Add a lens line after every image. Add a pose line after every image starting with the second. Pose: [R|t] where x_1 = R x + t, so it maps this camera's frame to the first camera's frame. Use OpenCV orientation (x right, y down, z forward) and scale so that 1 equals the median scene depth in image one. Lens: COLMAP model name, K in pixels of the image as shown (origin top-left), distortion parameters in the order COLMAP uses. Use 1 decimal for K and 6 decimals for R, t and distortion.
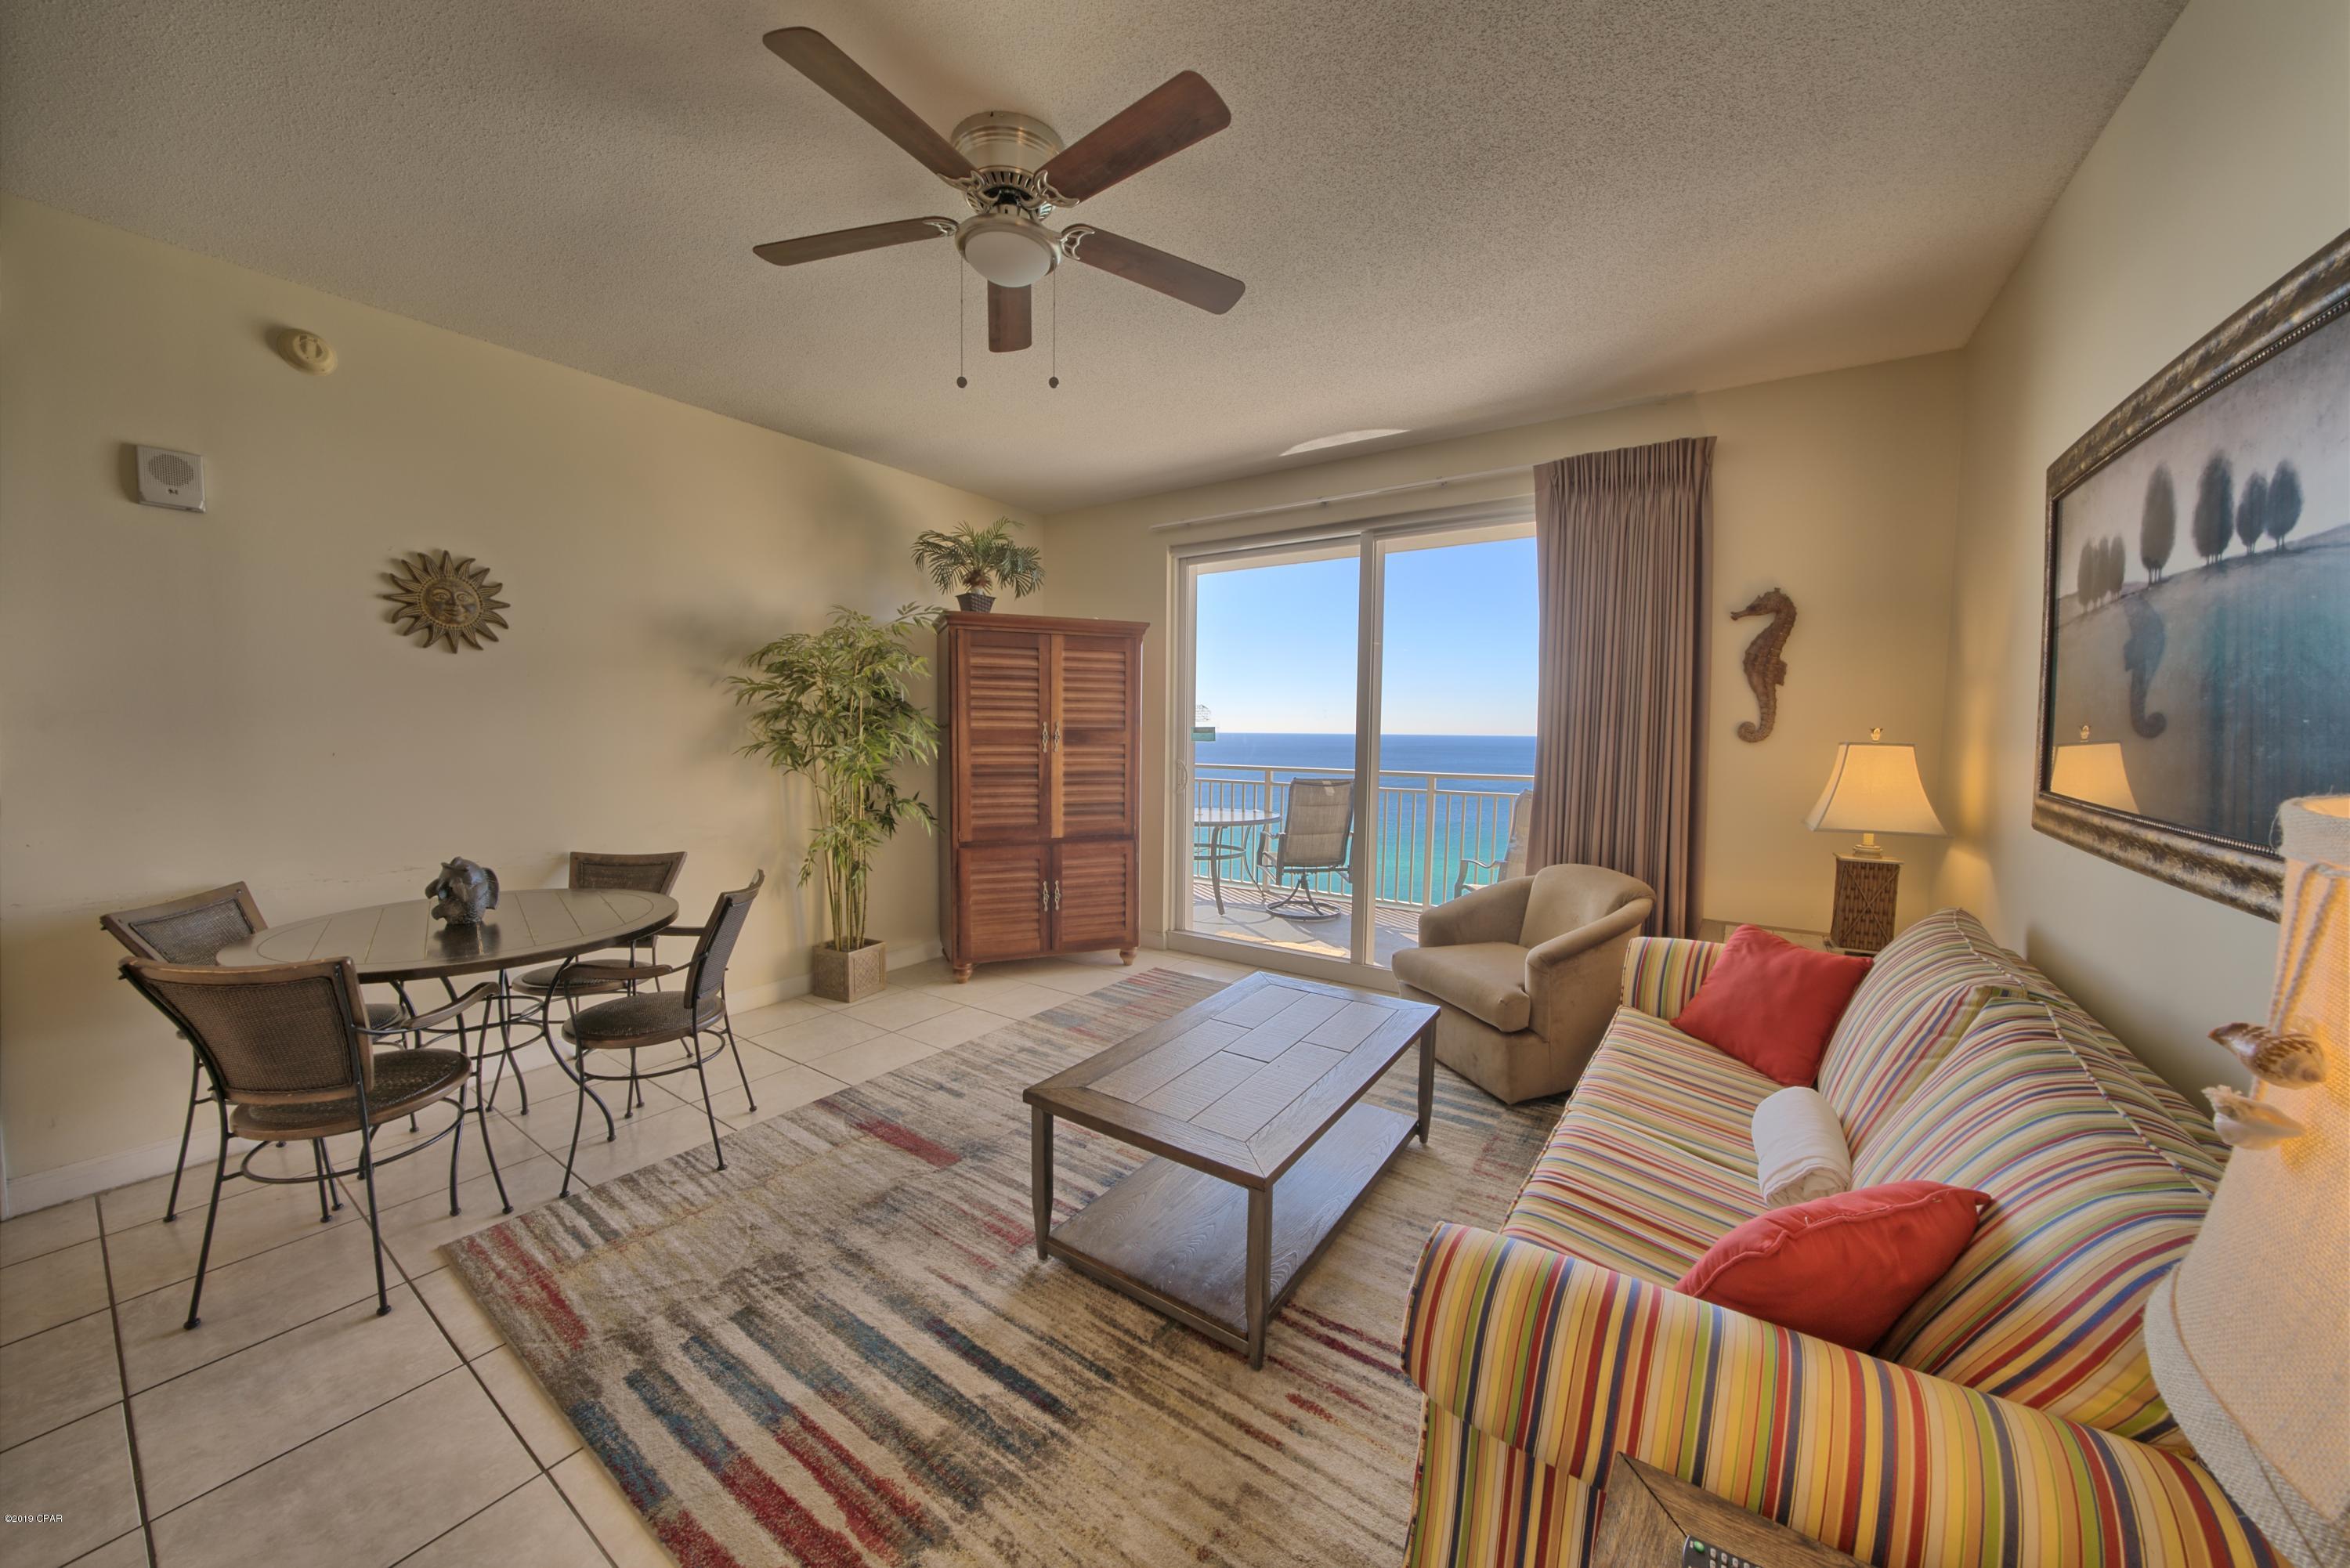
lens RADIAL K [[812.0, 0, 1168.7], [0, 812.0, 782.7], [0, 0, 1]] dist [-0.020255, 0.001894]
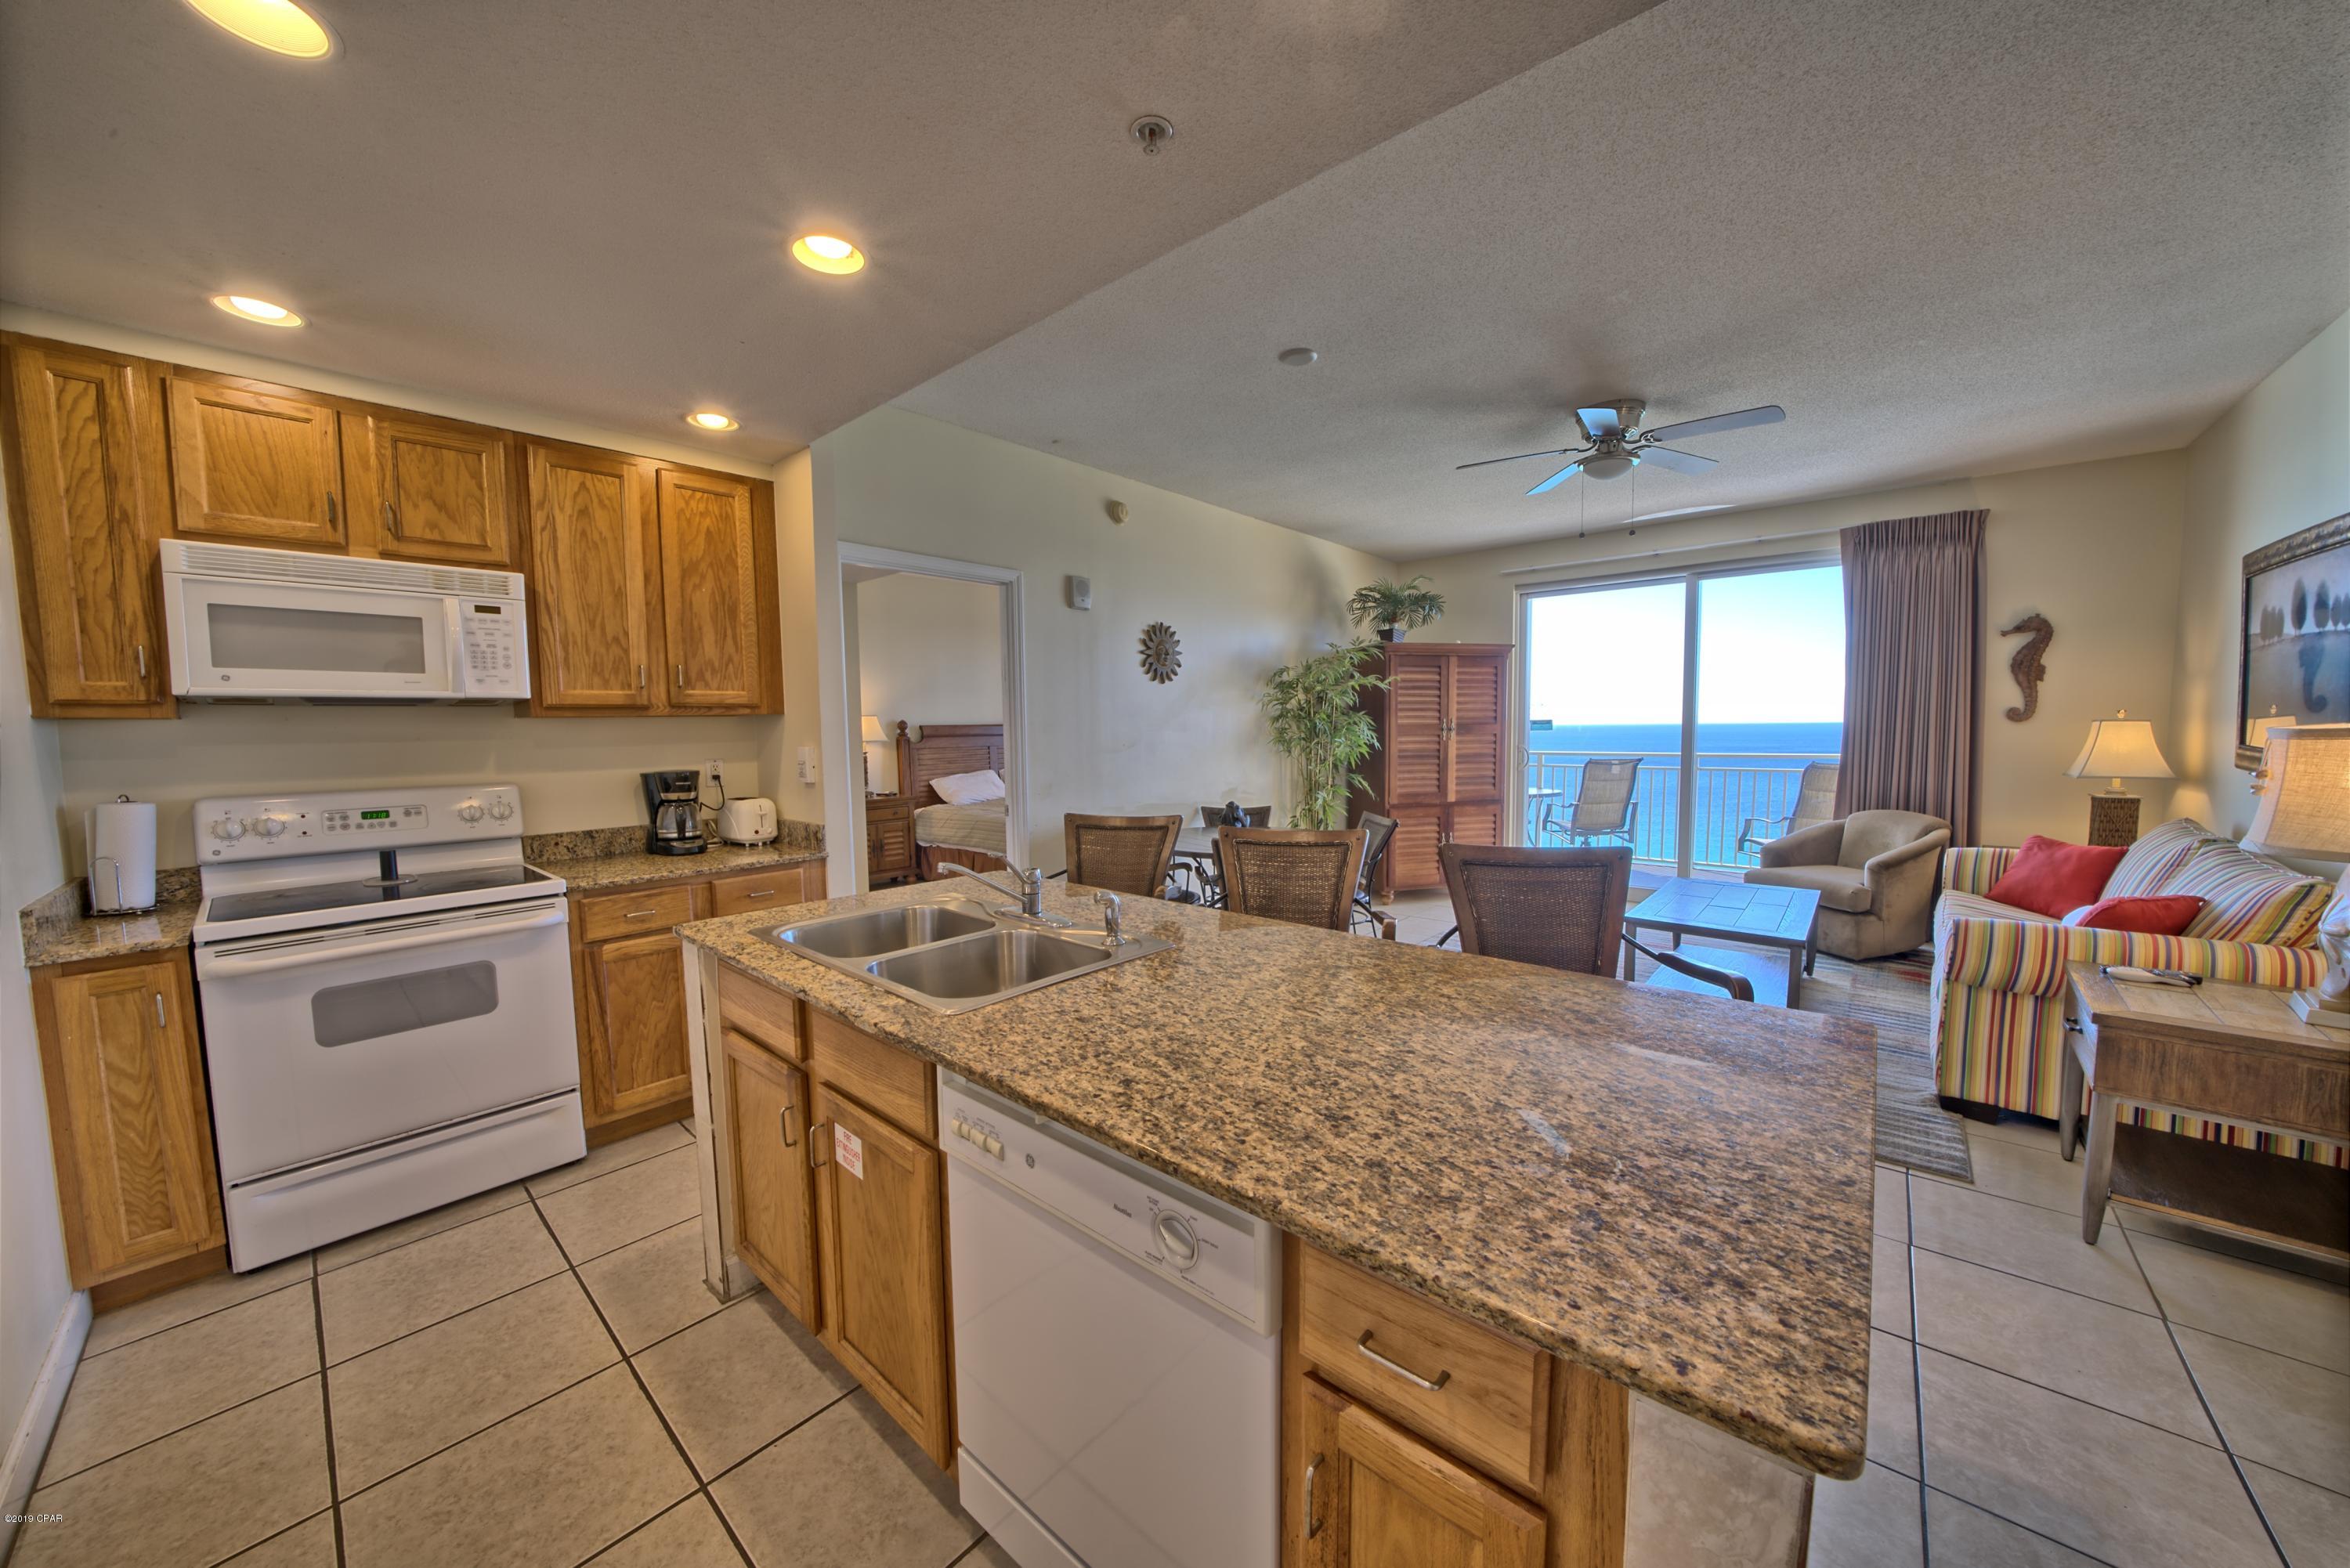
lens RADIAL K [[812.0, 0, 1169.9], [0, 812.0, 784.6], [0, 0, 1]] dist [-0.020255, 0.001894]
pose [[0.992513, -0.013663, -0.121371, -0.601077], [0.014251, 0.999891, 0.003981, 0.034673], [0.121304, -0.005681, 0.992599, -0.586888]]
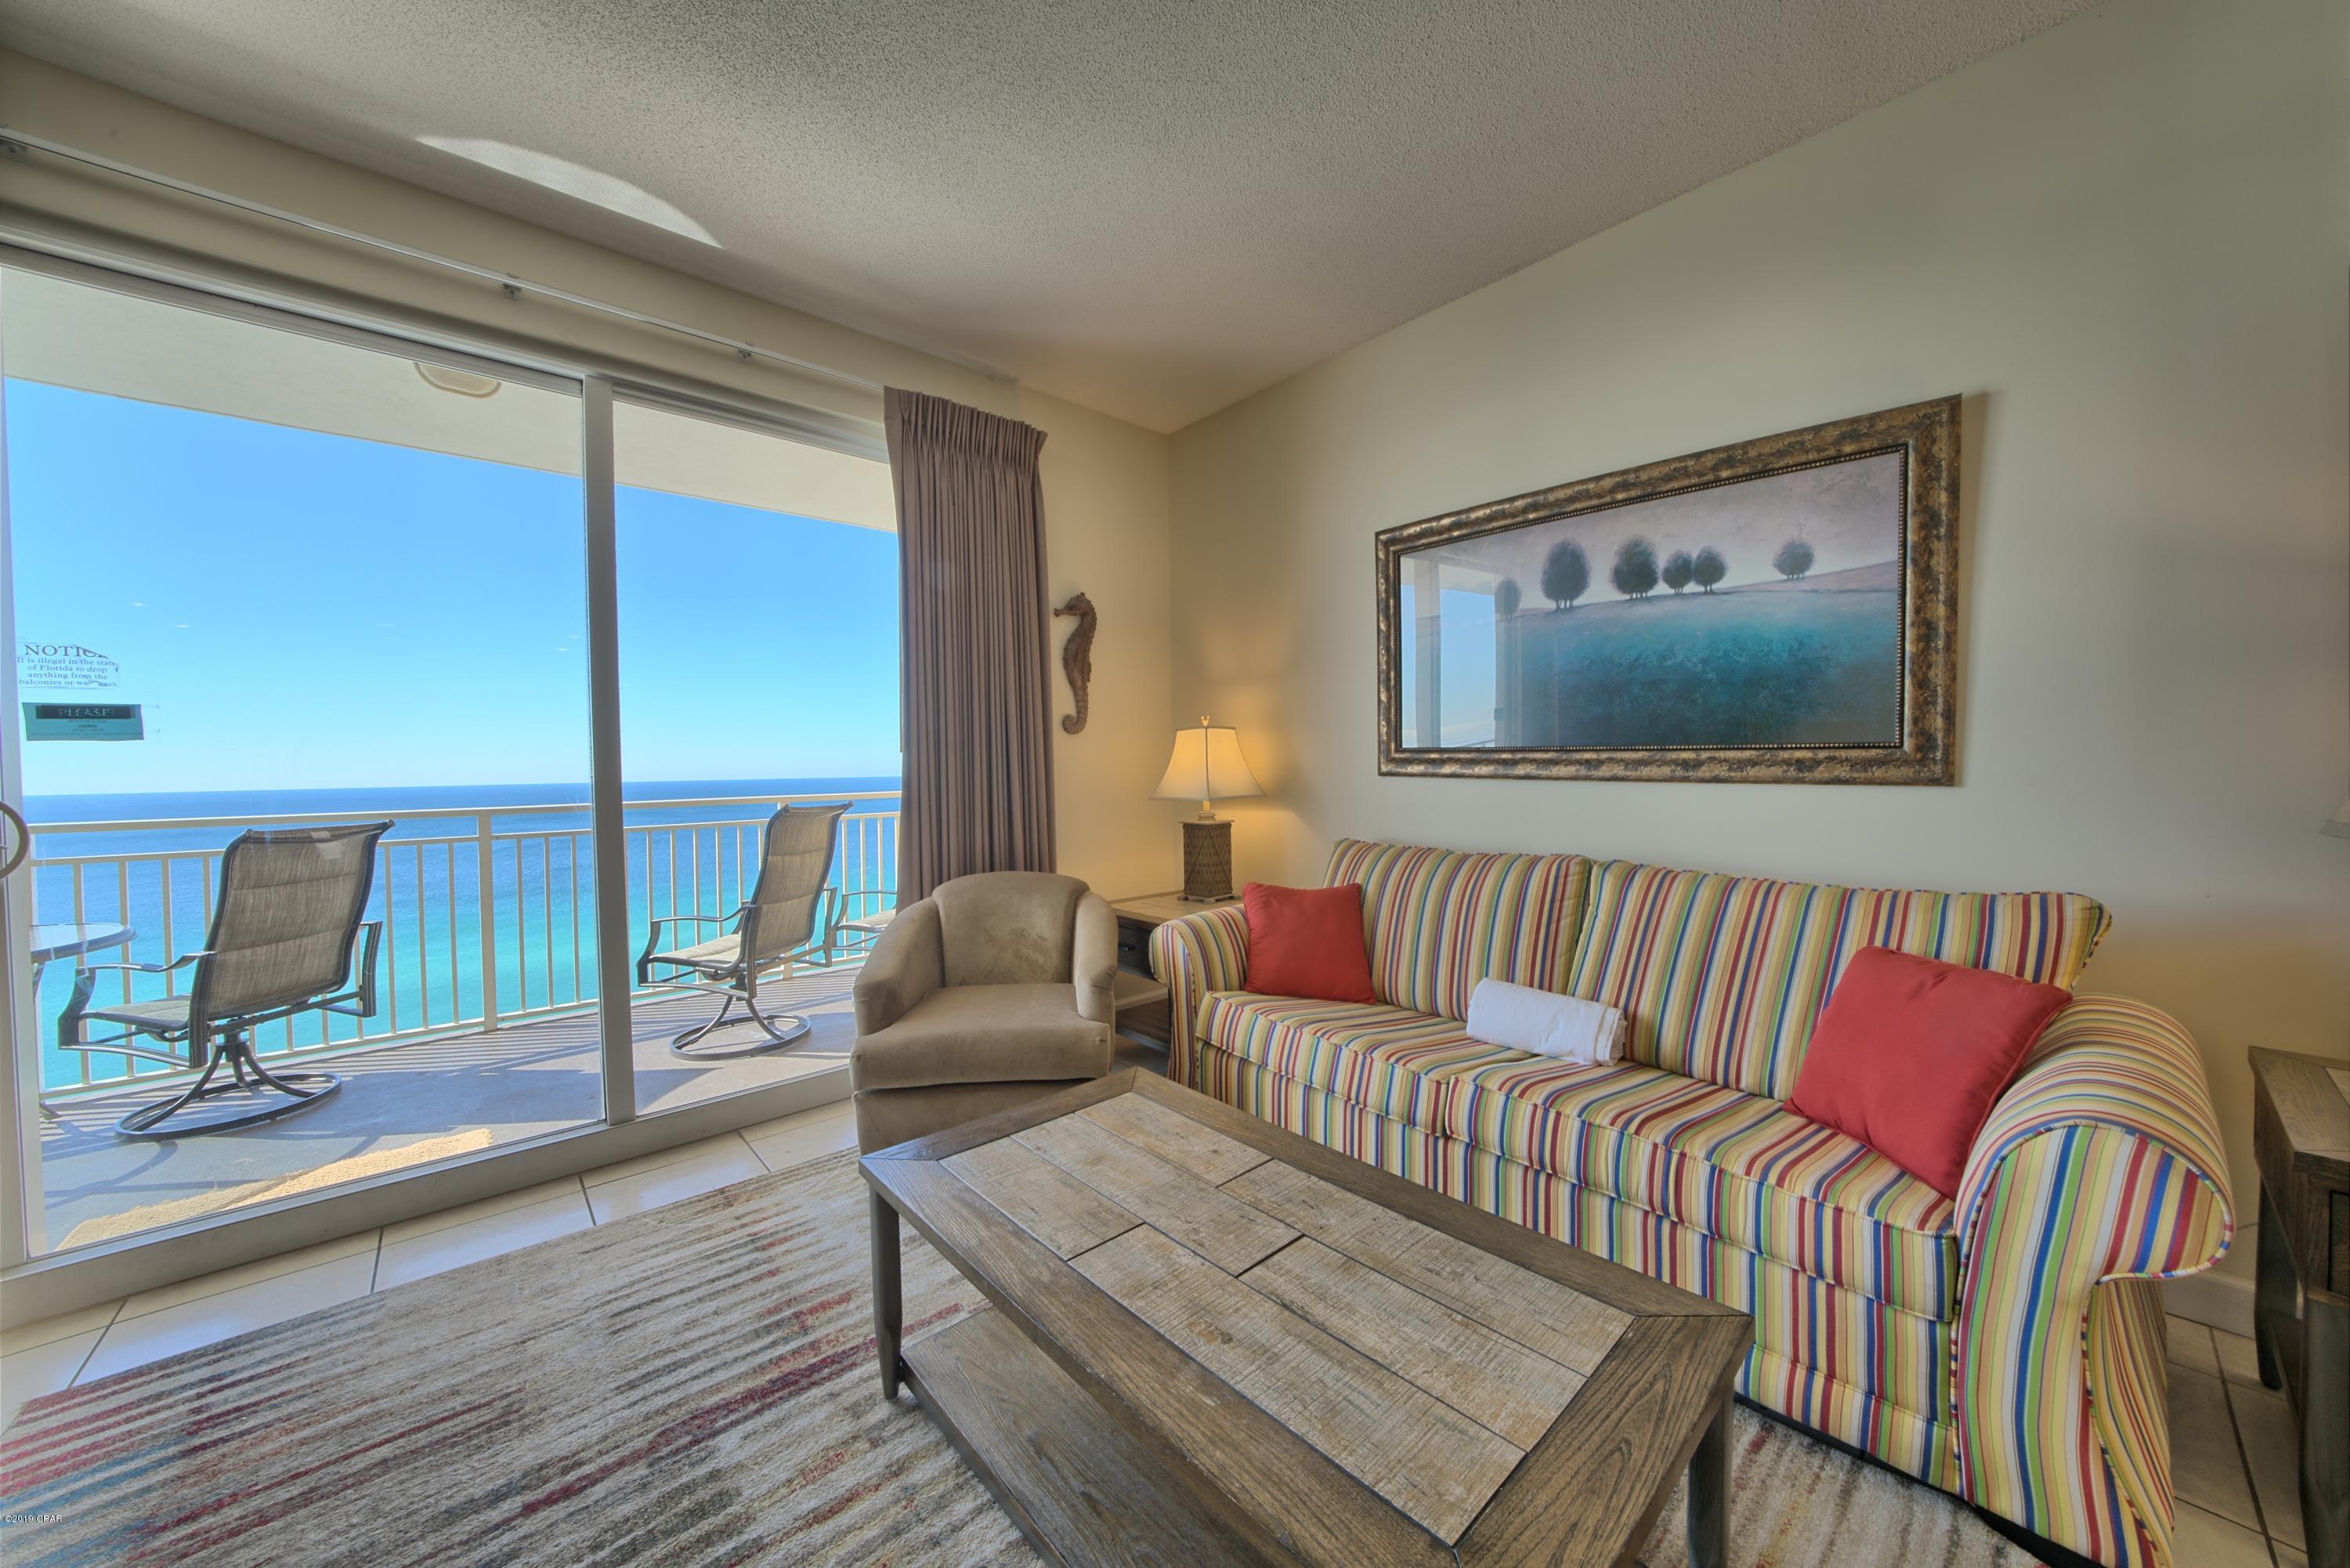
lens RADIAL K [[812.0, 0, 1164.2], [0, 812.0, 788.6], [0, 0, 1]] dist [-0.020255, 0.001894]
pose [[0.239731, -0.041685, 0.969944, -0.294829], [0.086534, 0.996019, 0.021418, 0.010439], [-0.966975, 0.078799, 0.242384, 0.628376]]
